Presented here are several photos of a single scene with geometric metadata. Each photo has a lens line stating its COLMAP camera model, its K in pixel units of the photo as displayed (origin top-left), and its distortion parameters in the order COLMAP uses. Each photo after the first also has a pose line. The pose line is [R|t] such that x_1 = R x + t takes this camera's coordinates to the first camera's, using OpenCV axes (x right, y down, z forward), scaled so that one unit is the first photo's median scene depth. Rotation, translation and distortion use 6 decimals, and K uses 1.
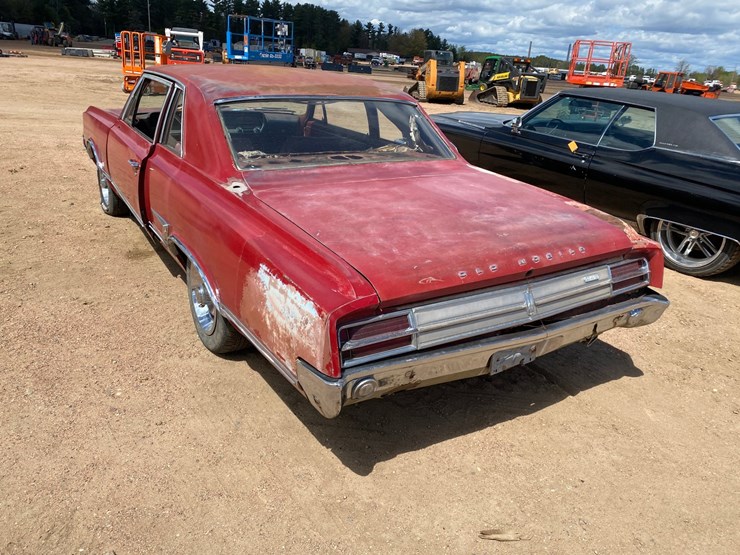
lens RADIAL K [[567.1, 0, 374.3], [0, 567.1, 265.5], [0, 0, 1]] dist [0.029443, -0.028842]
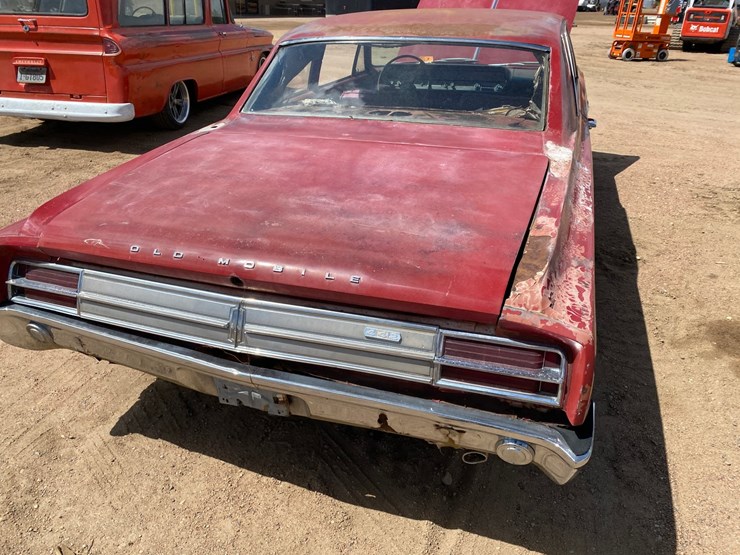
lens RADIAL K [[567.1, 0, 366.5], [0, 567.1, 272.9], [0, 0, 1]] dist [0.029443, -0.028842]
pose [[0.622484, 0.279859, -0.730885, 0.379555], [-0.237292, 0.957410, 0.164498, -0.063580], [0.745793, 0.071036, 0.662380, 0.292403]]
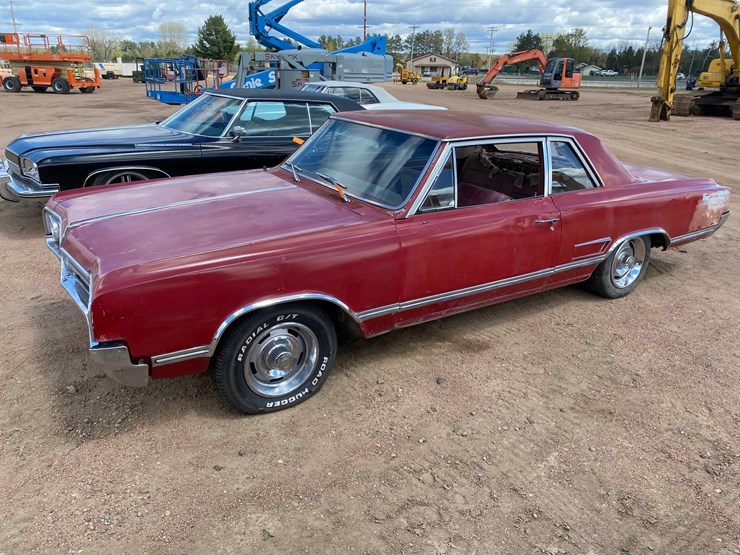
lens RADIAL K [[567.1, 0, 370.9], [0, 567.1, 282.4], [0, 0, 1]] dist [0.029443, -0.028842]
pose [[-0.005074, -0.418991, 0.907976, -0.994891], [0.321216, 0.859186, 0.398272, -0.426416], [-0.946992, 0.293677, 0.130227, 0.862063]]
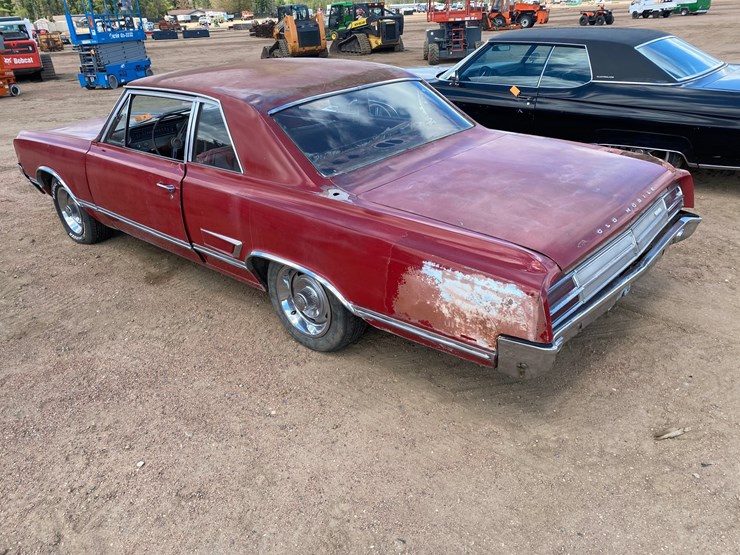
lens RADIAL K [[567.1, 0, 373.3], [0, 567.1, 271.4], [0, 0, 1]] dist [0.029443, -0.028842]
pose [[0.955241, -0.221804, 0.195751, -0.216177], [0.204173, 0.973144, 0.106324, -0.050537], [-0.214076, -0.061598, 0.974873, -0.017271]]
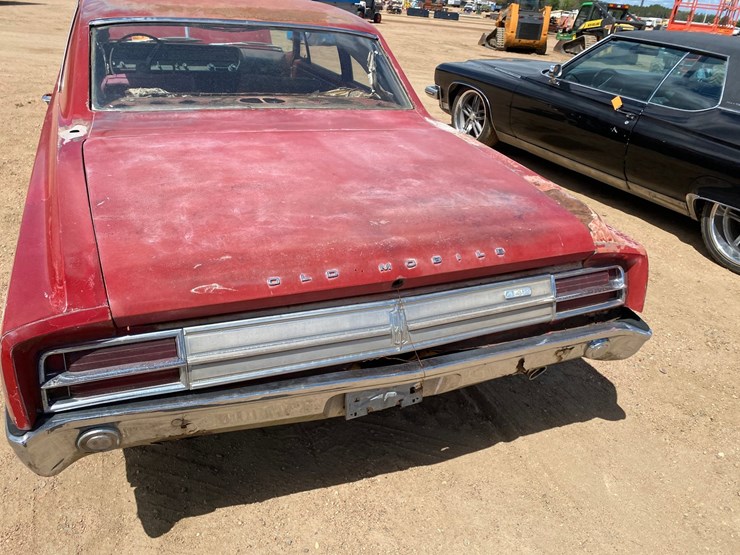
lens RADIAL K [[567.1, 0, 364.3], [0, 567.1, 259.3], [0, 0, 1]] dist [0.029443, -0.028842]
pose [[0.985897, 0.082981, -0.145333, 0.144184], [-0.072289, 0.994378, 0.077374, -0.028056], [0.150936, -0.065777, 0.986353, 0.147114]]
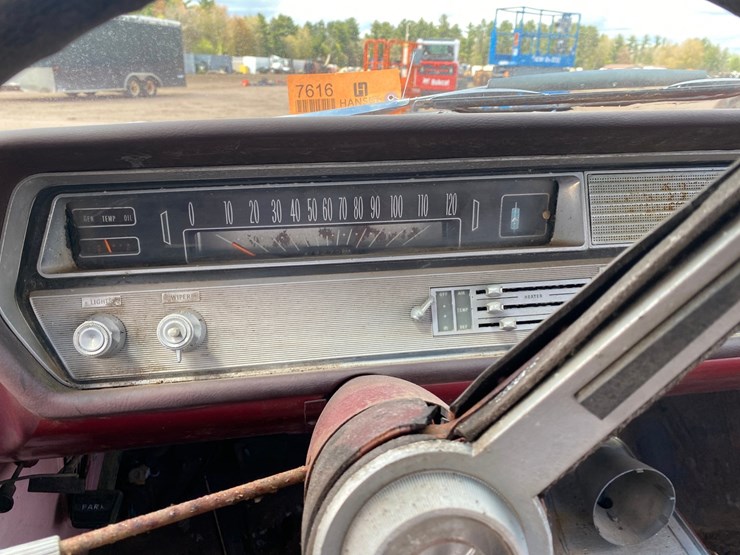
lens RADIAL K [[567.1, 0, 375.8], [0, 567.1, 282.1], [0, 0, 1]] dist [0.029443, -0.028842]
pose [[0.919494, 0.086744, -0.383414, -0.276588], [-0.090918, 0.995832, 0.007262, -0.228166], [0.382445, 0.028182, 0.923548, 0.850312]]
